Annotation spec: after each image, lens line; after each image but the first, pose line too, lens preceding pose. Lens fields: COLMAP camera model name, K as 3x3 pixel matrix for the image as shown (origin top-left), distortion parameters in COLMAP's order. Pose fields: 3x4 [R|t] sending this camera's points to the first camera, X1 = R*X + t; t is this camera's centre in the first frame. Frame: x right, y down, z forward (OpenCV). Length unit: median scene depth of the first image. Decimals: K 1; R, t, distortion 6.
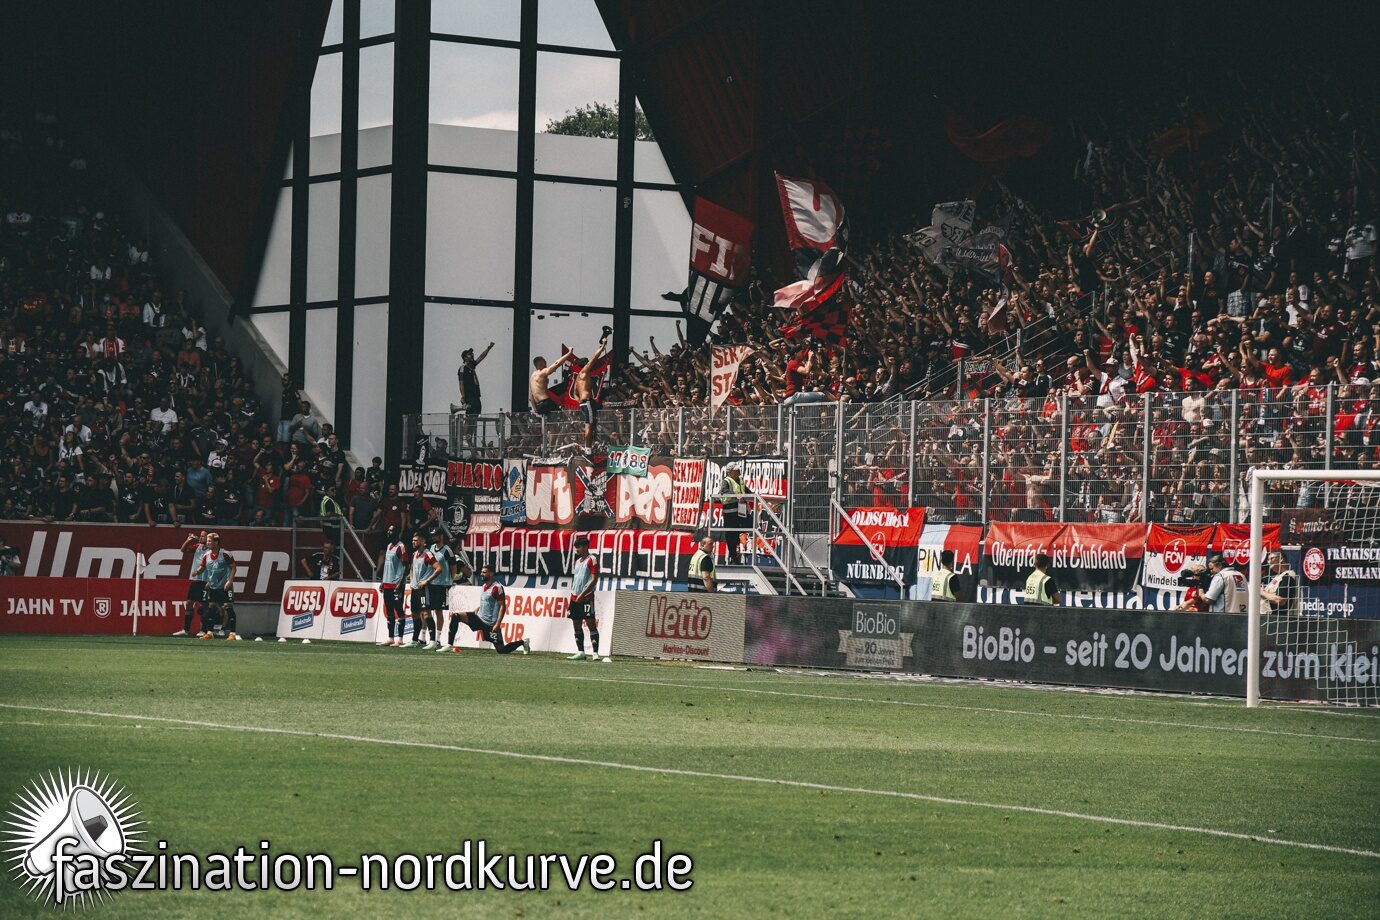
lens RADIAL K [[4707.4, 0, 691.3], [0, 4707.4, 428.1], [0, 0, 1]] dist [0.999503, -1.274815]
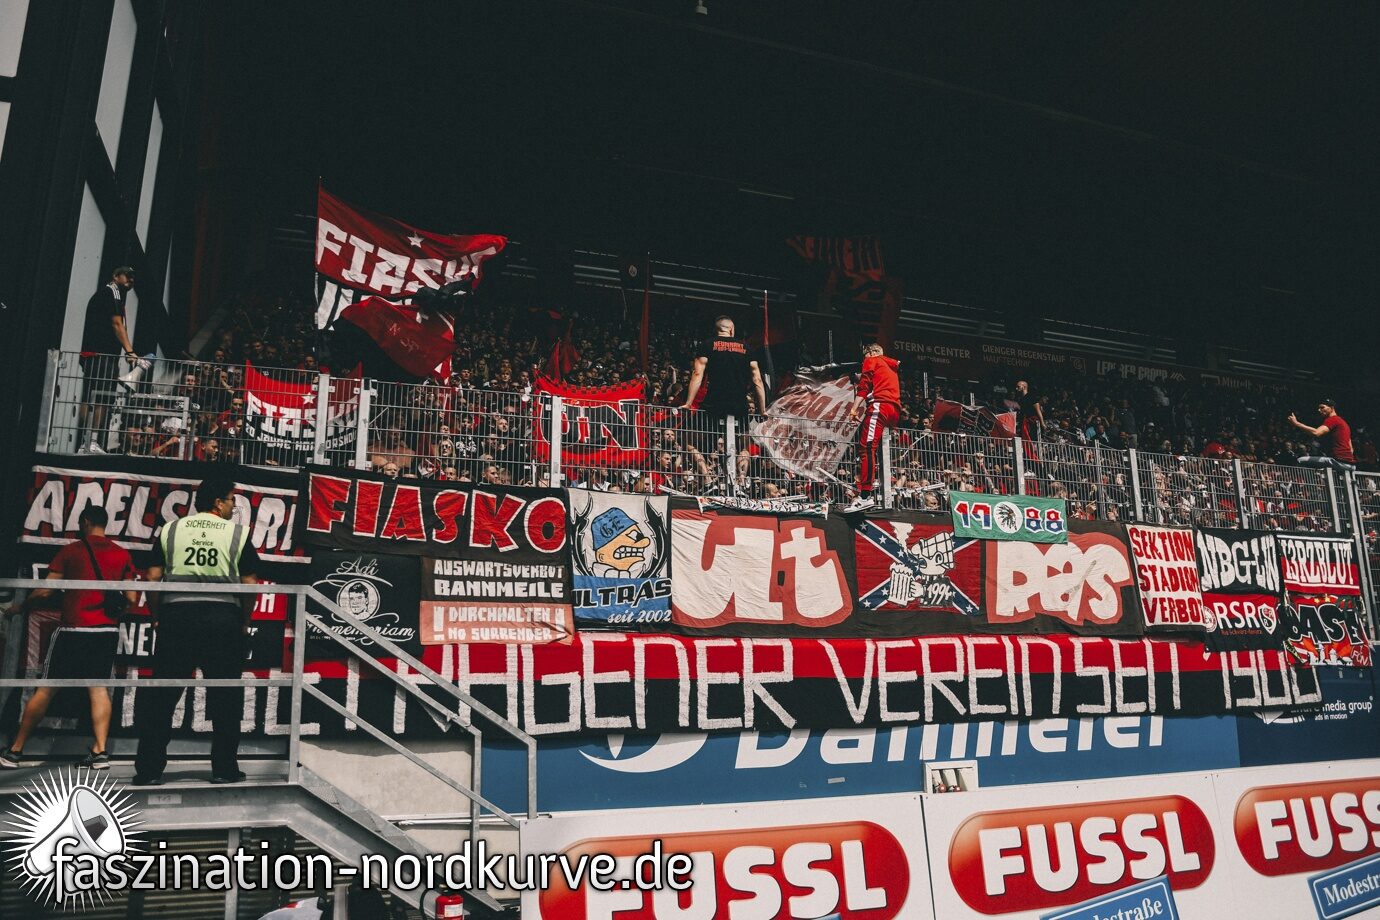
lens RADIAL K [[1009.6, 0, 690.0], [0, 1009.6, 460.0], [0, 0, 1]] dist [-0.121937, 0.073083]
pose [[0.165021, 0.182374, 0.969282, -0.144092], [-0.017441, 0.983142, -0.182012, 0.023160], [-0.986136, 0.013131, 0.165419, 1.014601]]
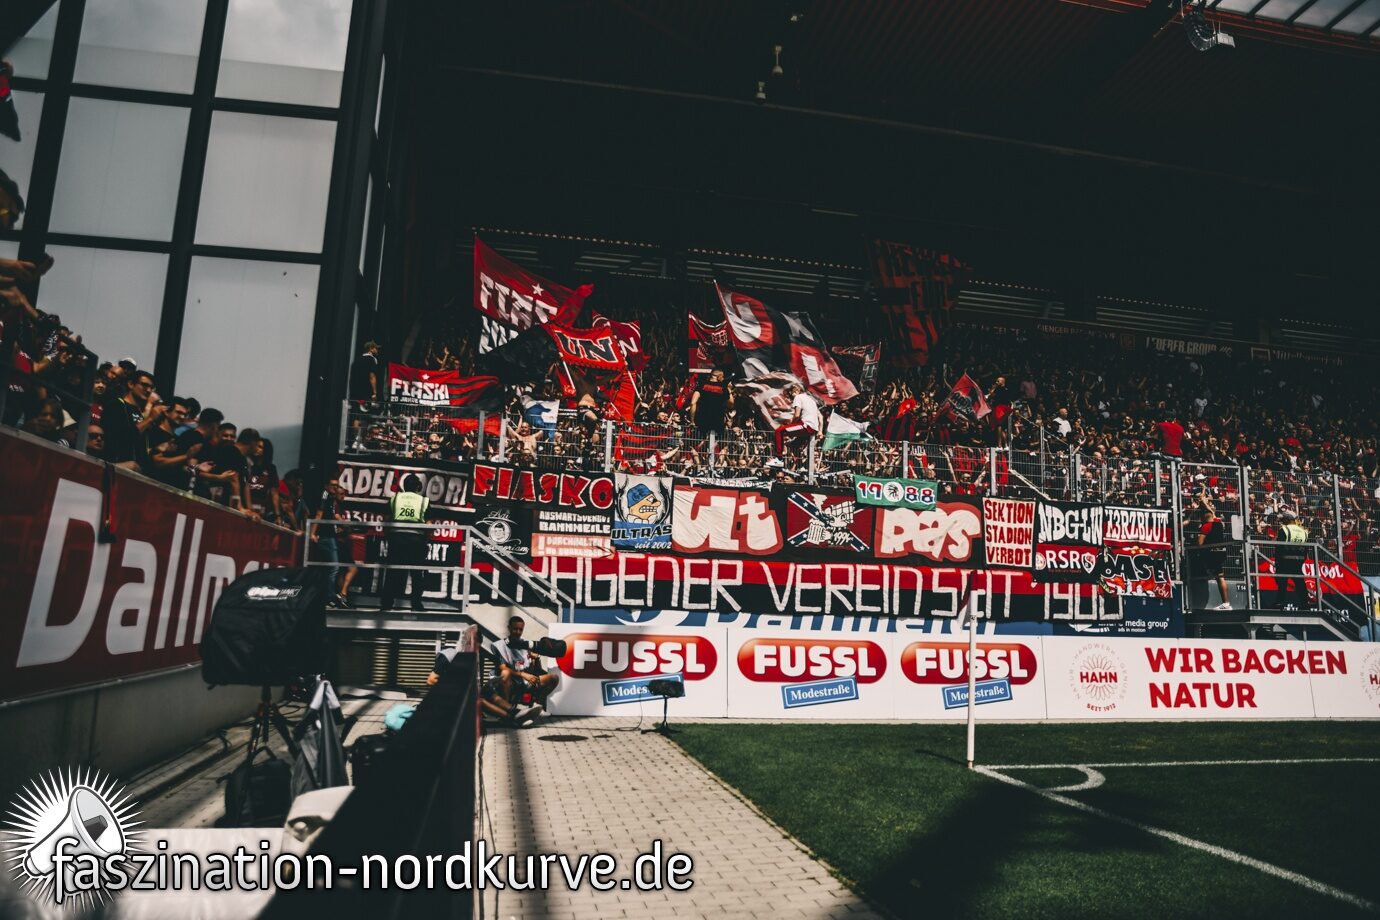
lens RADIAL K [[979.1, 0, 690.0], [0, 979.1, 460.0], [0, 0, 1]] dist [-0.110181, 0.000332]
pose [[0.320154, 0.123126, 0.939330, -0.212745], [-0.055355, 0.992256, -0.111196, 0.024390], [-0.945747, -0.016397, 0.324491, 0.971009]]
